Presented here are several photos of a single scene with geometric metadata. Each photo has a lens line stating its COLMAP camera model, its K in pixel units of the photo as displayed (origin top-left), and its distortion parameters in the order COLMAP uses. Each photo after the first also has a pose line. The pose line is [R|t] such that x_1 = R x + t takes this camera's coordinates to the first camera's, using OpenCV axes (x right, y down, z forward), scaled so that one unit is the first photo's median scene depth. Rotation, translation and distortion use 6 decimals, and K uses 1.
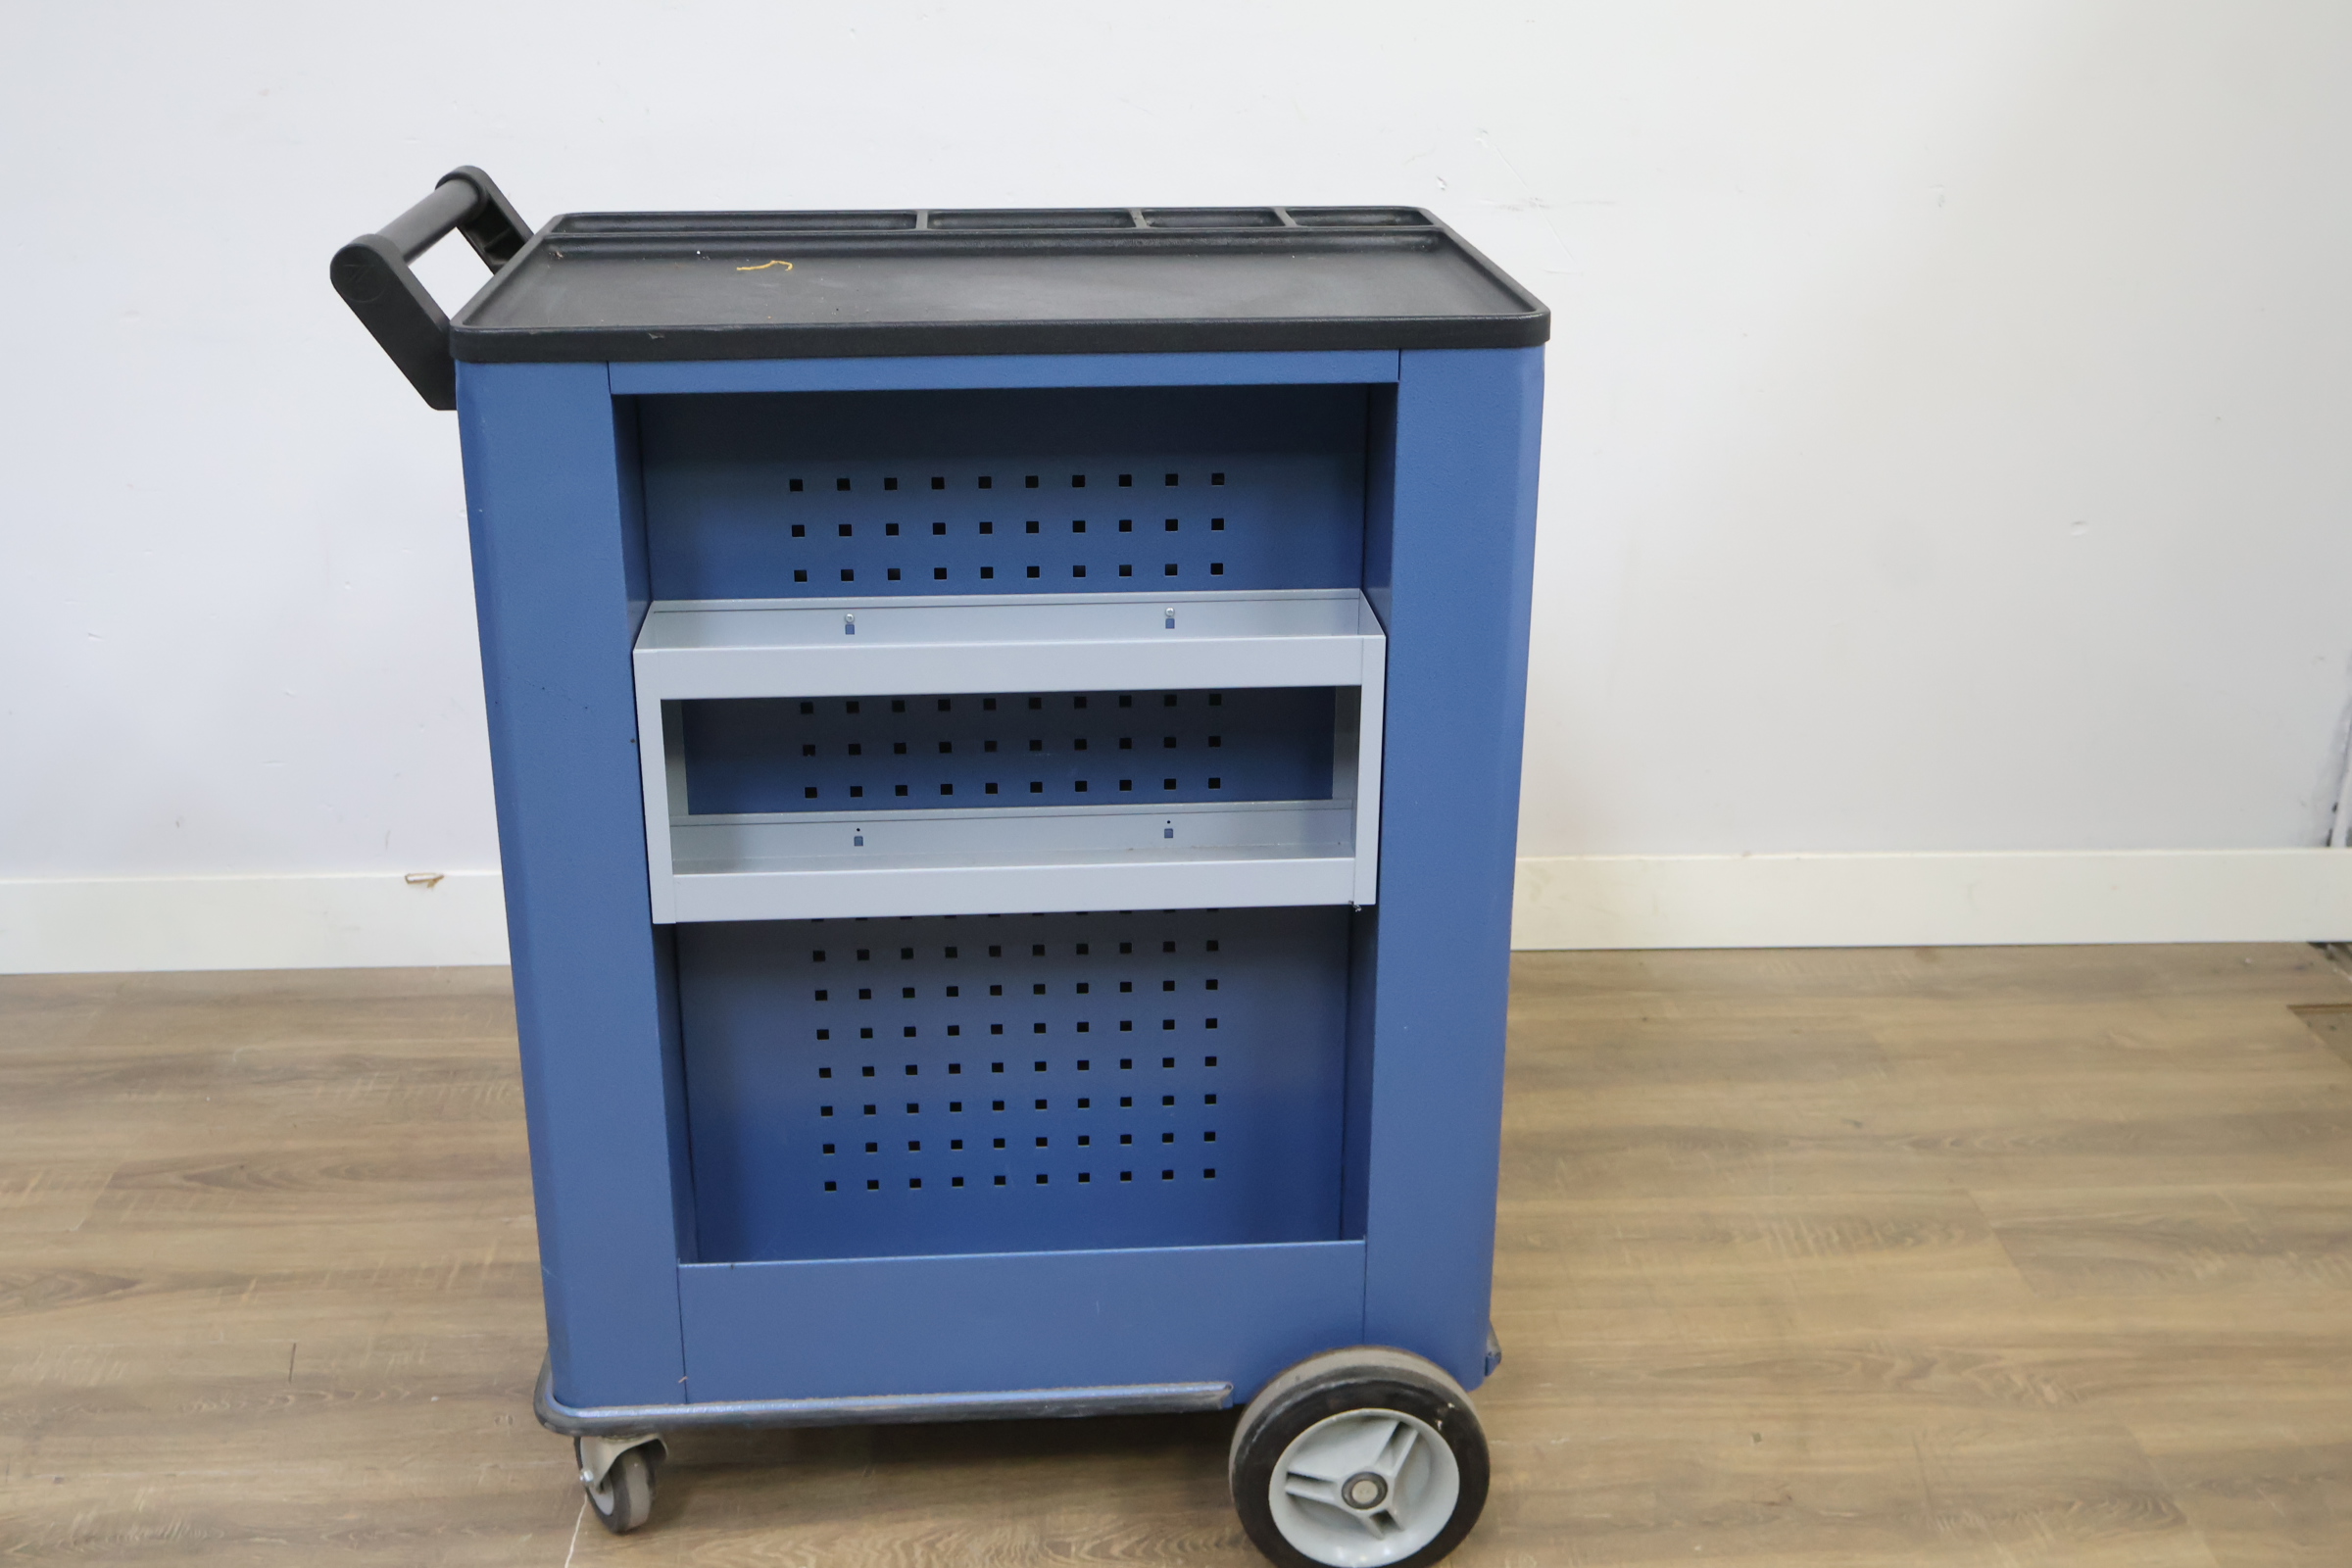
lens RADIAL K [[2532.8, 0, 1177.2], [0, 2532.8, 794.1], [0, 0, 1]] dist [-0.004922, 0.000000]
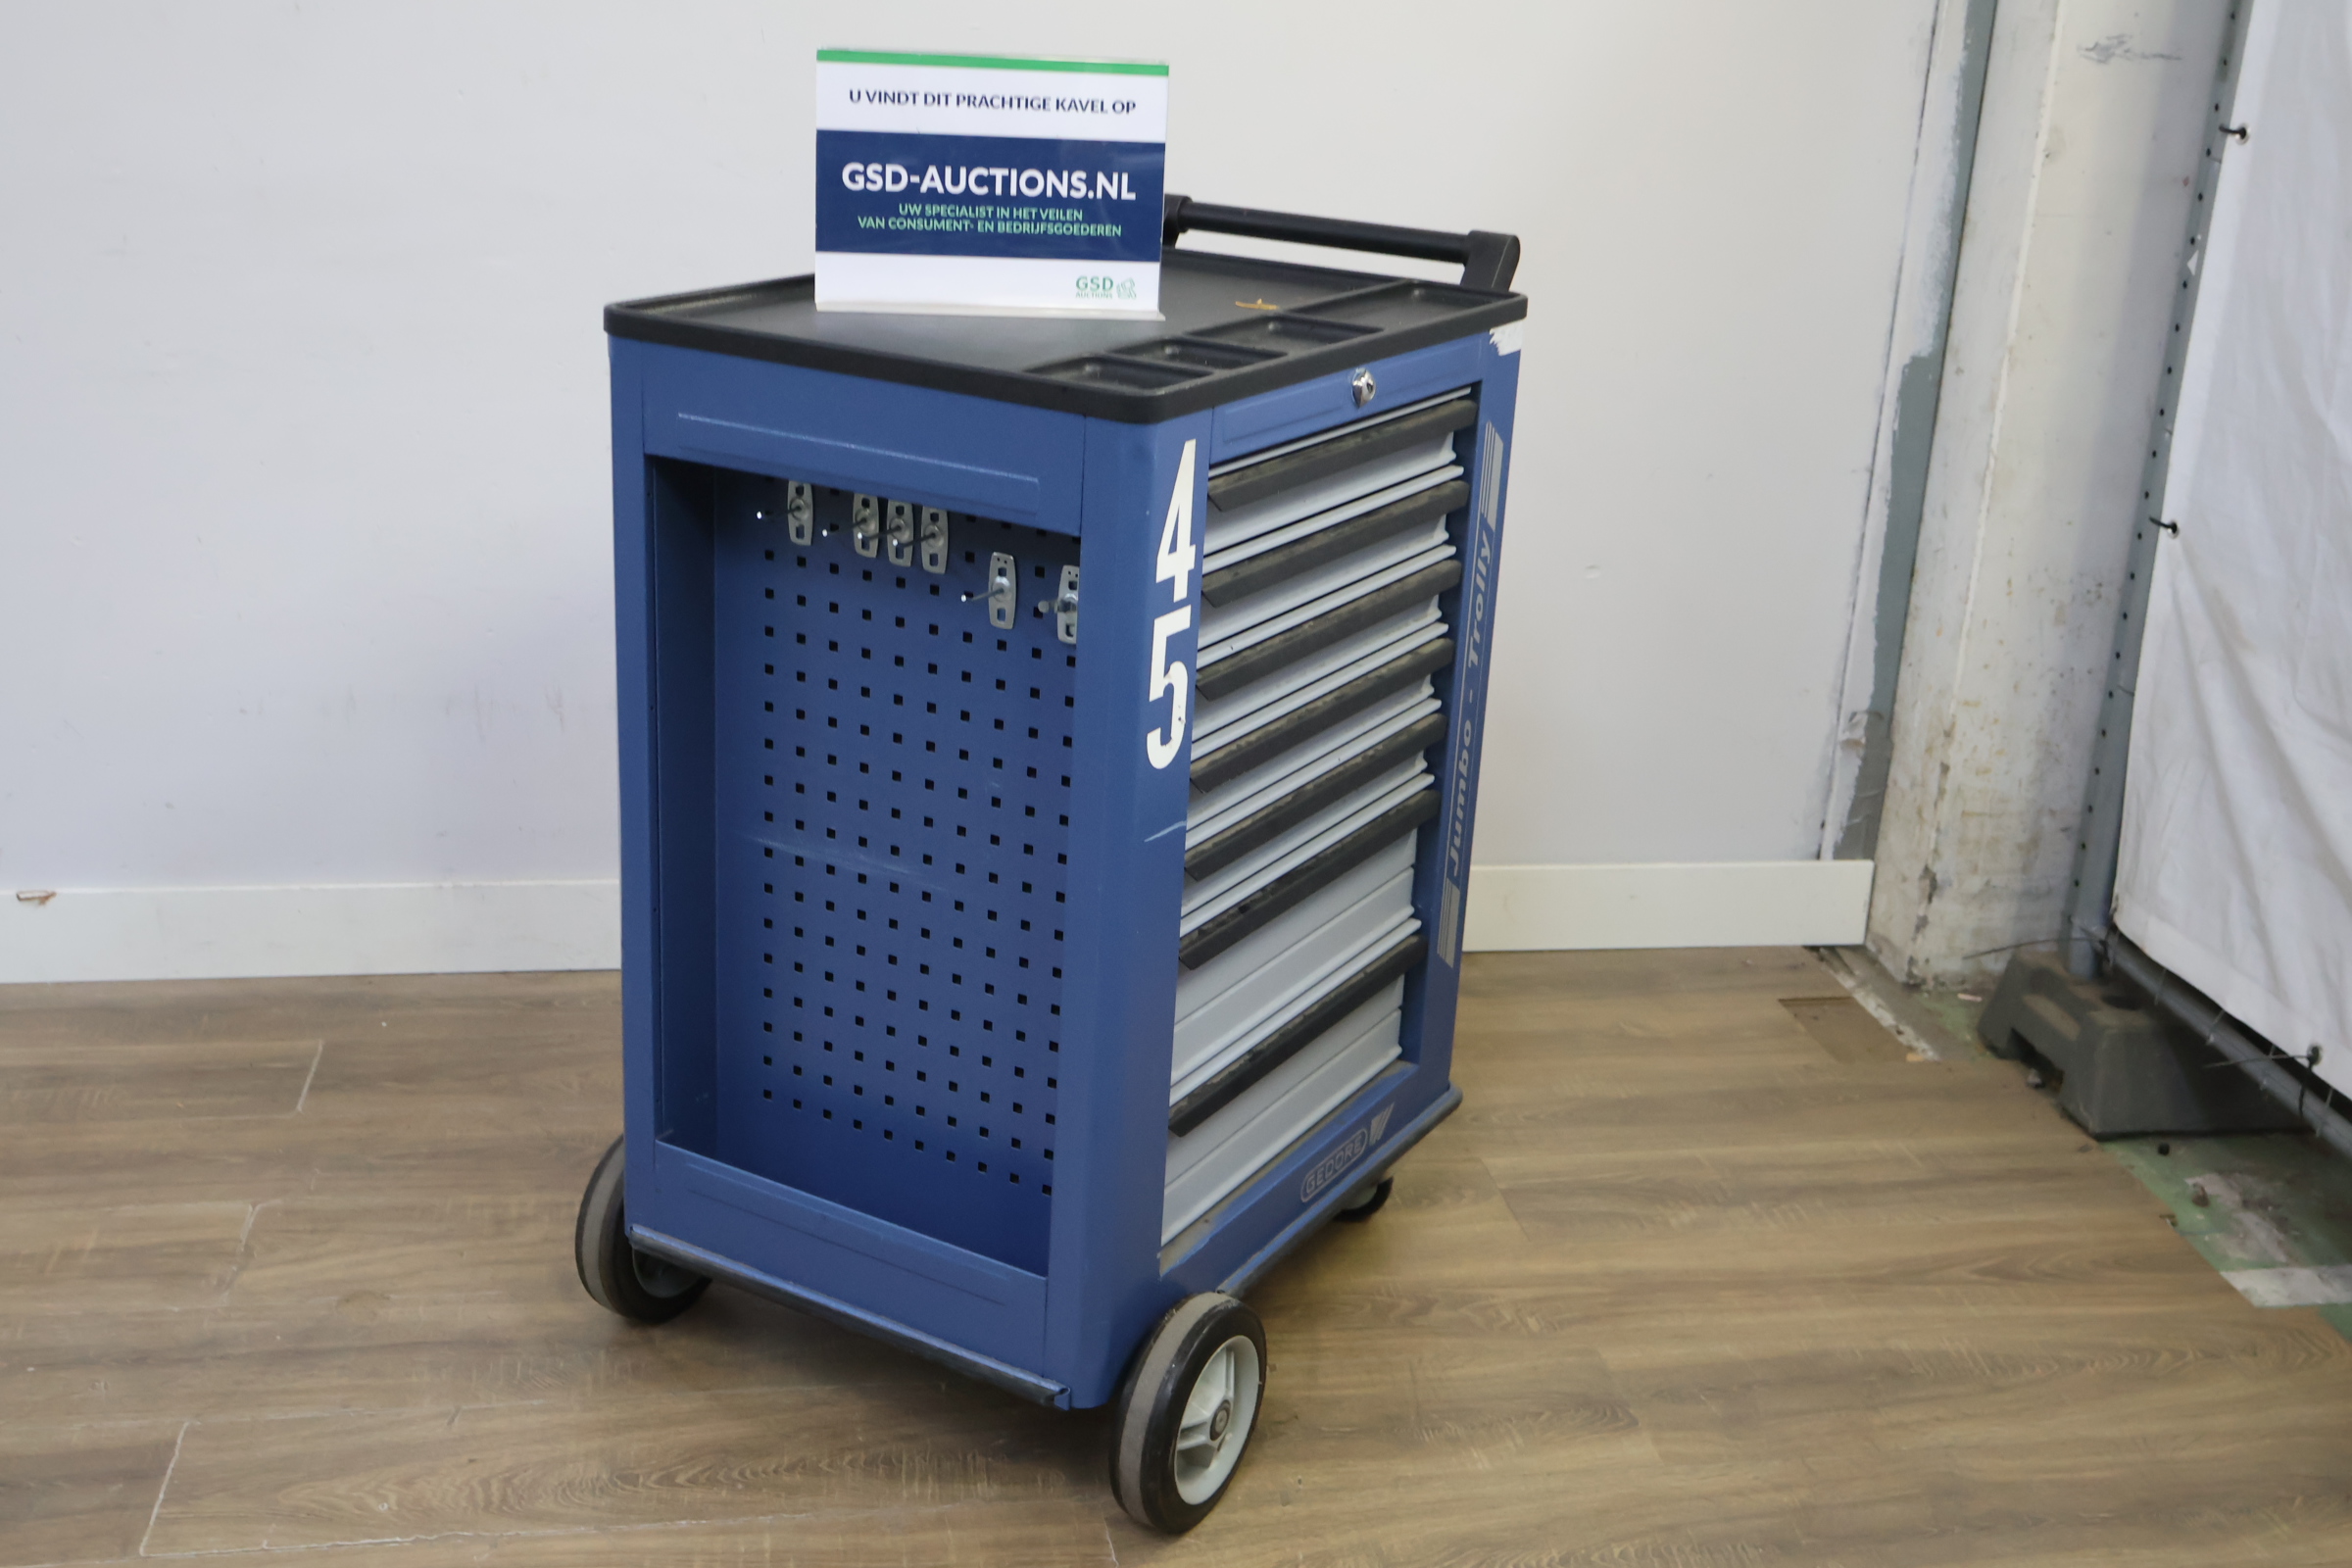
lens RADIAL K [[2532.8, 0, 1185.6], [0, 2532.8, 784.2], [0, 0, 1]] dist [-0.004922, 0.000000]
pose [[0.991919, 0.000117, 0.126875, 0.045806], [0.004394, 0.999368, -0.035280, 0.033809], [-0.126799, 0.035552, 0.991291, -0.102734]]
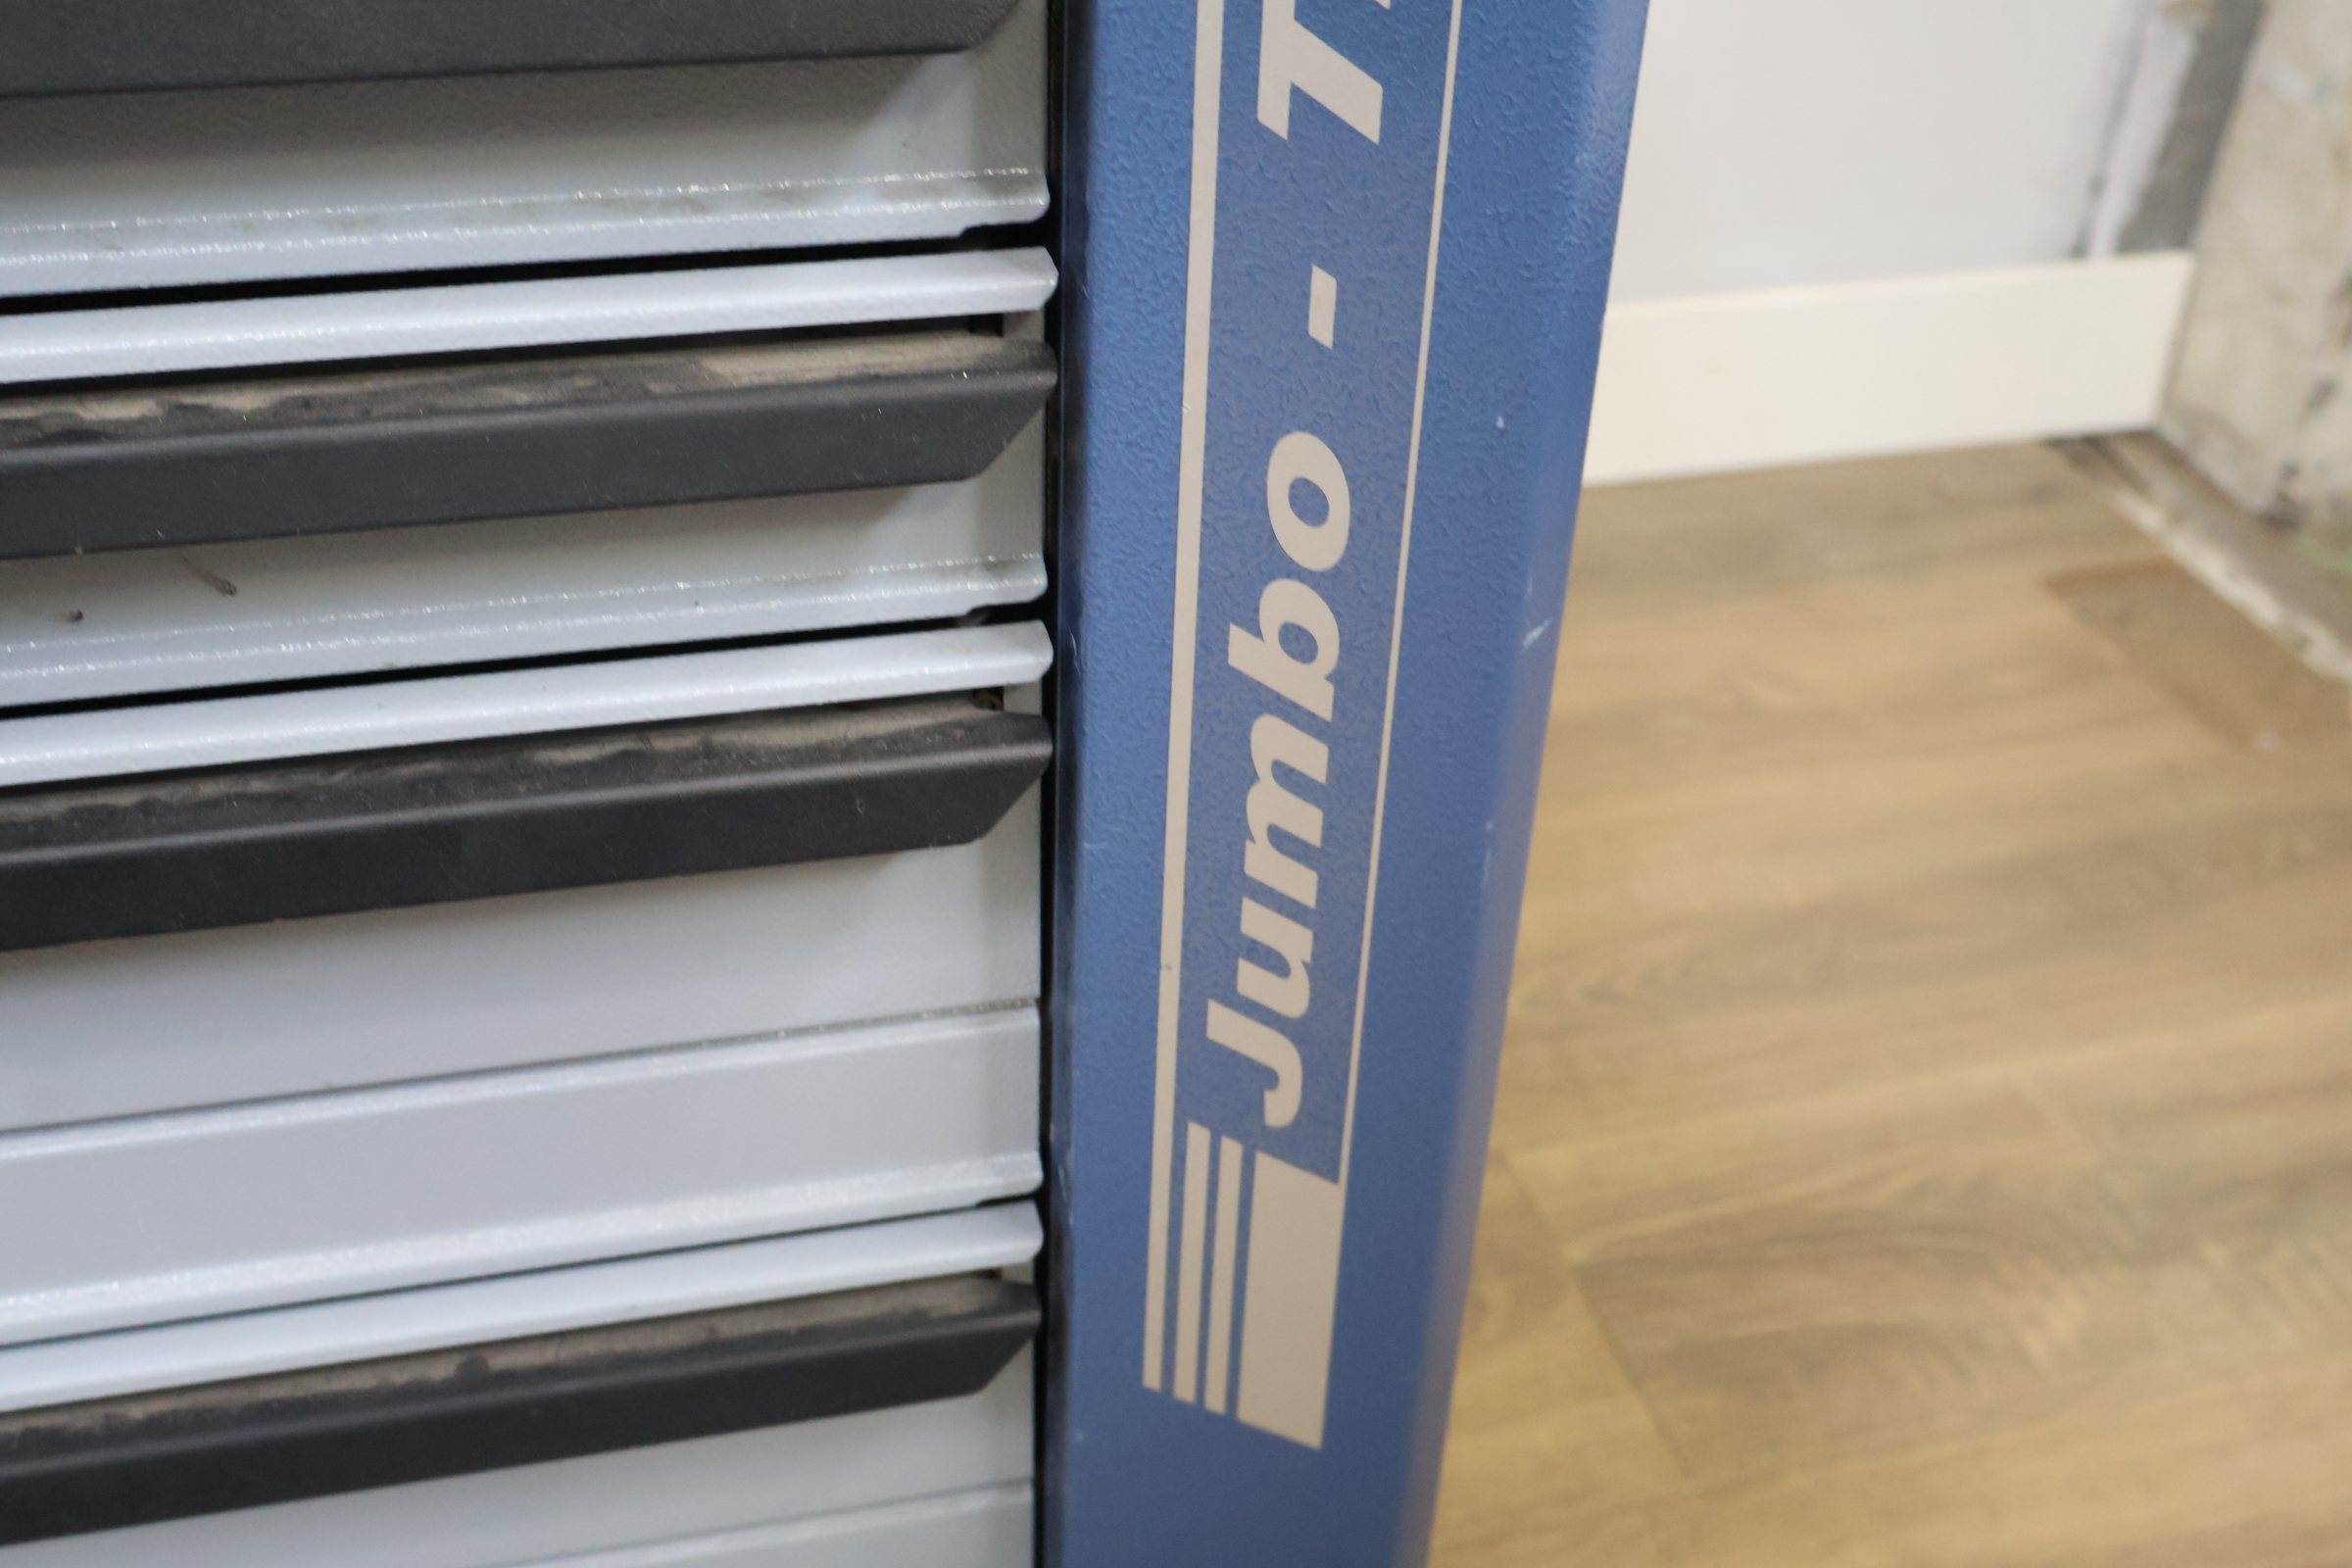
lens RADIAL K [[2532.8, 0, 1154.2], [0, 2532.8, 785.1], [0, 0, 1]] dist [-0.004922, 0.000000]
pose [[0.974773, -0.108929, 0.194815, 0.189669], [0.060231, 0.968819, 0.240337, -0.016692], [-0.214920, -0.222540, 0.950939, 0.664765]]
